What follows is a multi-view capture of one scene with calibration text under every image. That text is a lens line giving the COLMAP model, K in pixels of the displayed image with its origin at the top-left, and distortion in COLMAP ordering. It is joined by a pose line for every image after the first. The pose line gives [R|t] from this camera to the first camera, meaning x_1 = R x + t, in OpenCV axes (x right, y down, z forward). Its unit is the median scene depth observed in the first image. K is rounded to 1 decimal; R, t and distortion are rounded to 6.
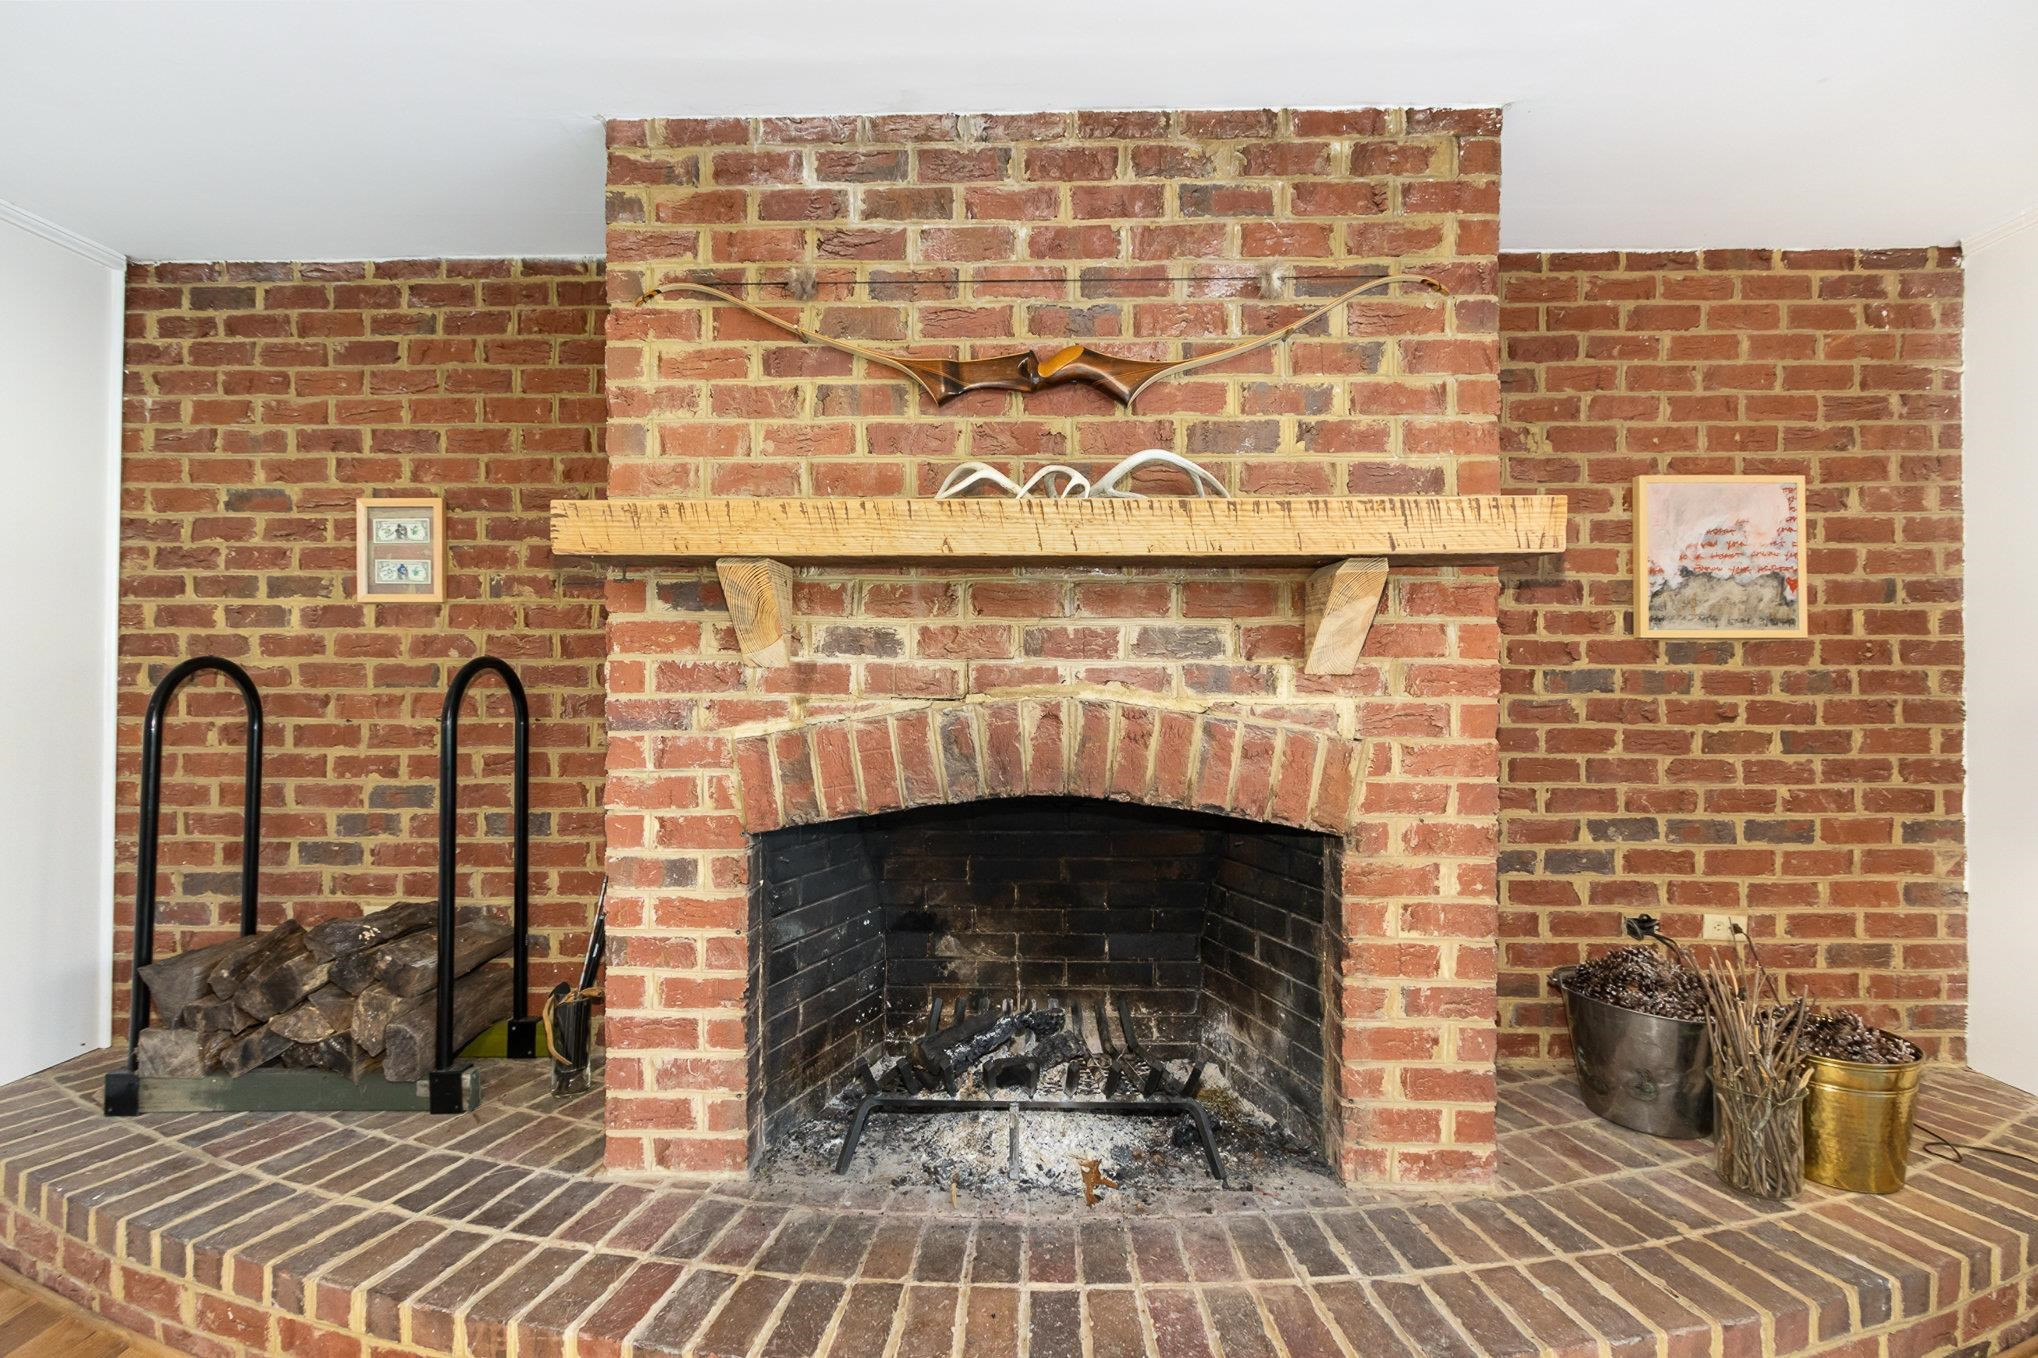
lens RADIAL K [[931.0, 0, 1018.2], [0, 931.0, 677.1], [0, 0, 1]] dist [0.001461, -0.000329]
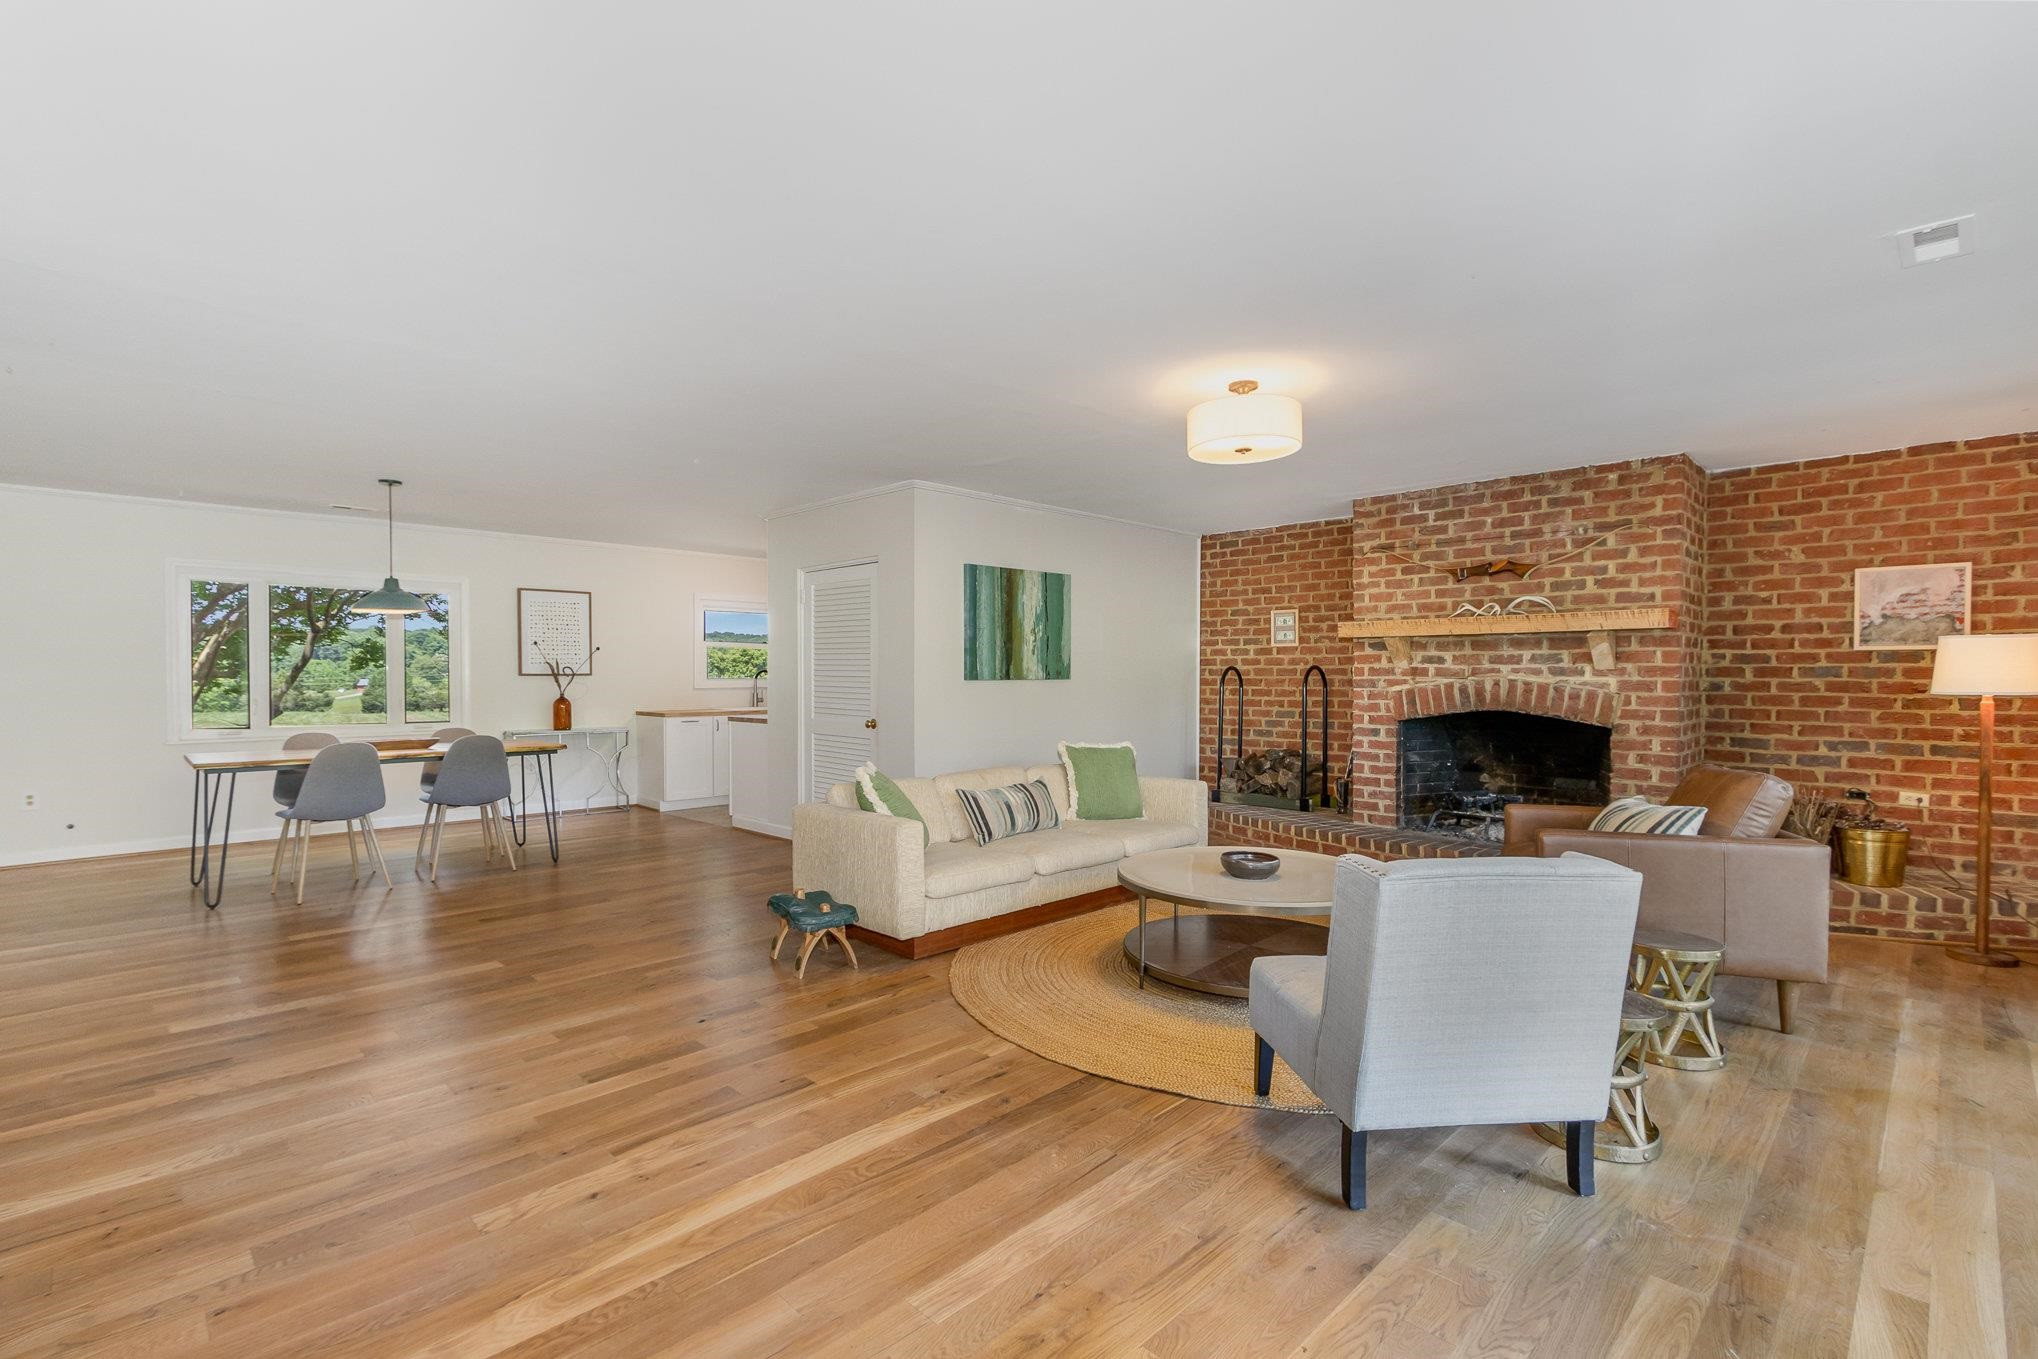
lens RADIAL K [[931.0, 0, 1018.2], [0, 931.0, 677.6], [0, 0, 1]] dist [0.001461, -0.000329]
pose [[0.713934, -0.000164, -0.700213, 0.998552], [0.001337, 0.999998, 0.001129, 0.015012], [0.700212, -0.001742, 0.713933, -2.137897]]
